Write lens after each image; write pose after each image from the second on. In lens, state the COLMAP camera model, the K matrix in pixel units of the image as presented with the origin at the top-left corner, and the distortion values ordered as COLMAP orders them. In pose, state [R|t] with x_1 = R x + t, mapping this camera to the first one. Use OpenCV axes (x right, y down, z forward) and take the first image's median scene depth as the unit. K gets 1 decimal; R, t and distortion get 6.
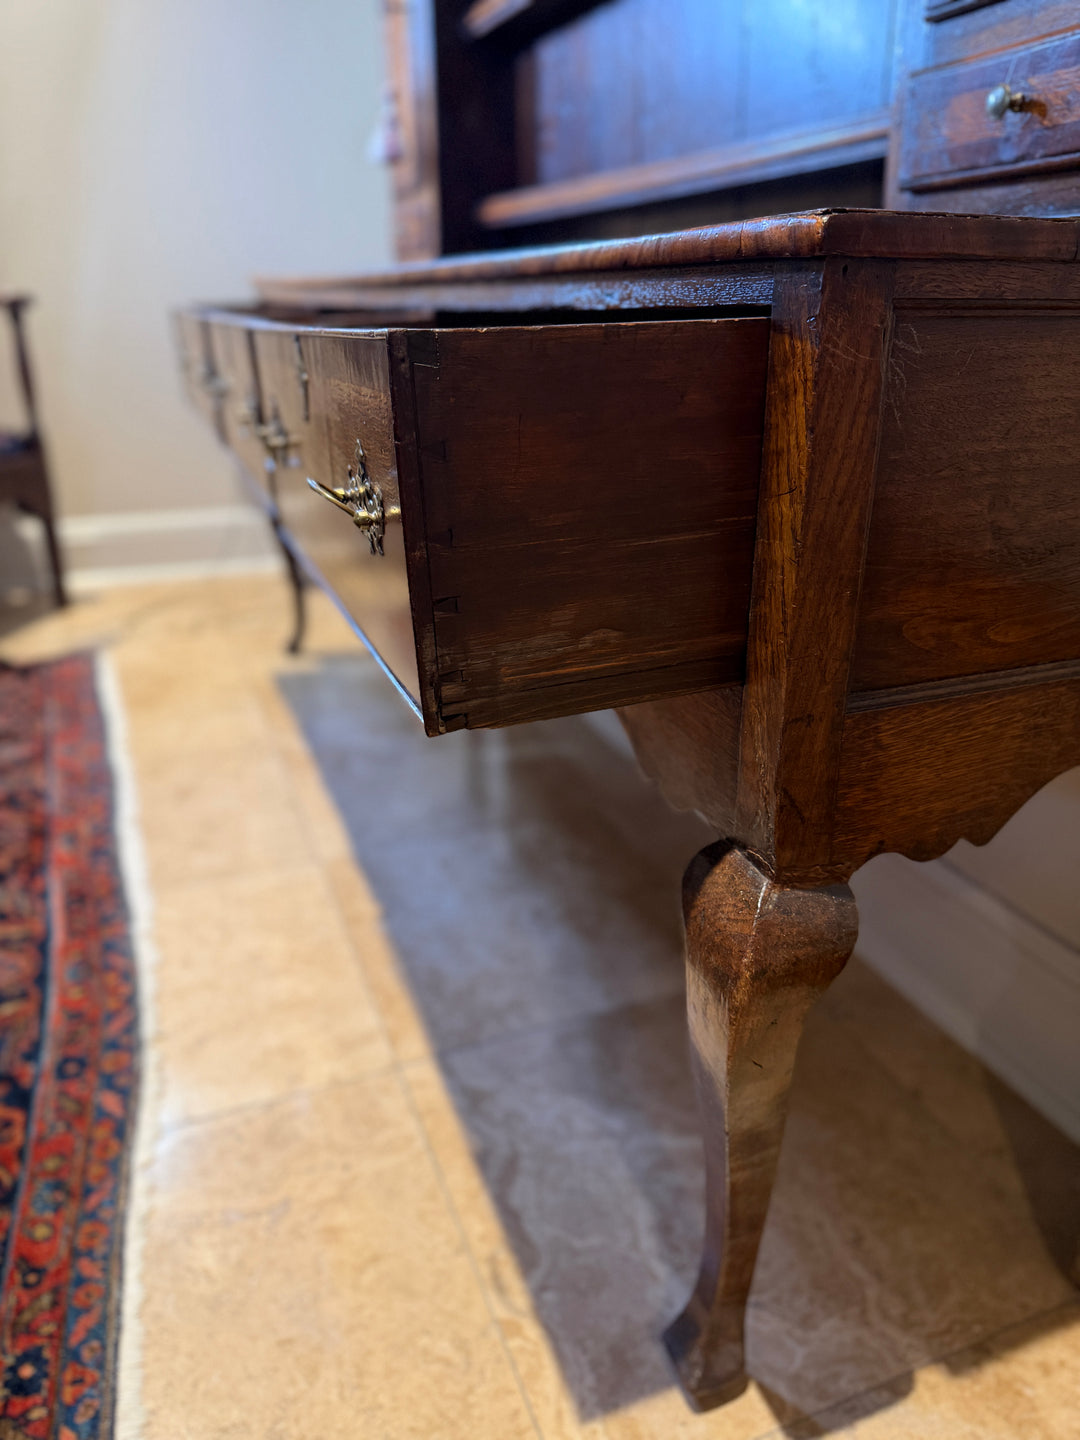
lens RADIAL K [[1014.5, 0, 538.2], [0, 1014.5, 713.8], [0, 0, 1]] dist [0.153806, -0.331759]
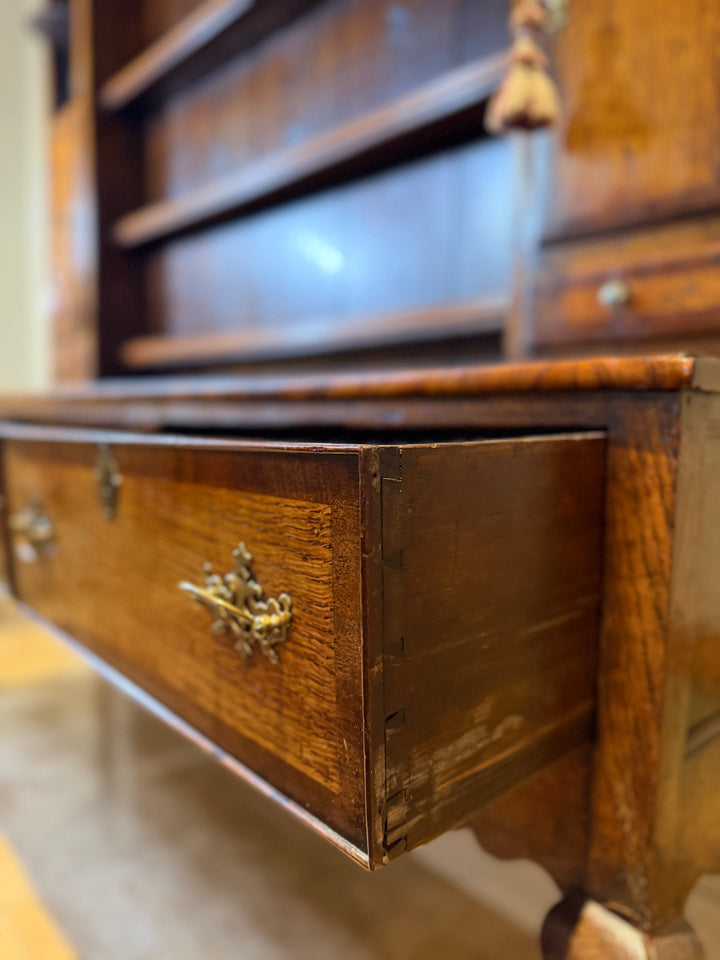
lens RADIAL K [[696.0, 0, 347.6], [0, 696.0, 461.7], [0, 0, 1]] dist [0.003564, -0.039718]
pose [[0.944327, -0.006151, 0.328951, -0.326978], [0.106372, 0.951836, -0.287565, -0.147845], [-0.311339, 0.306546, 0.899499, 0.359600]]
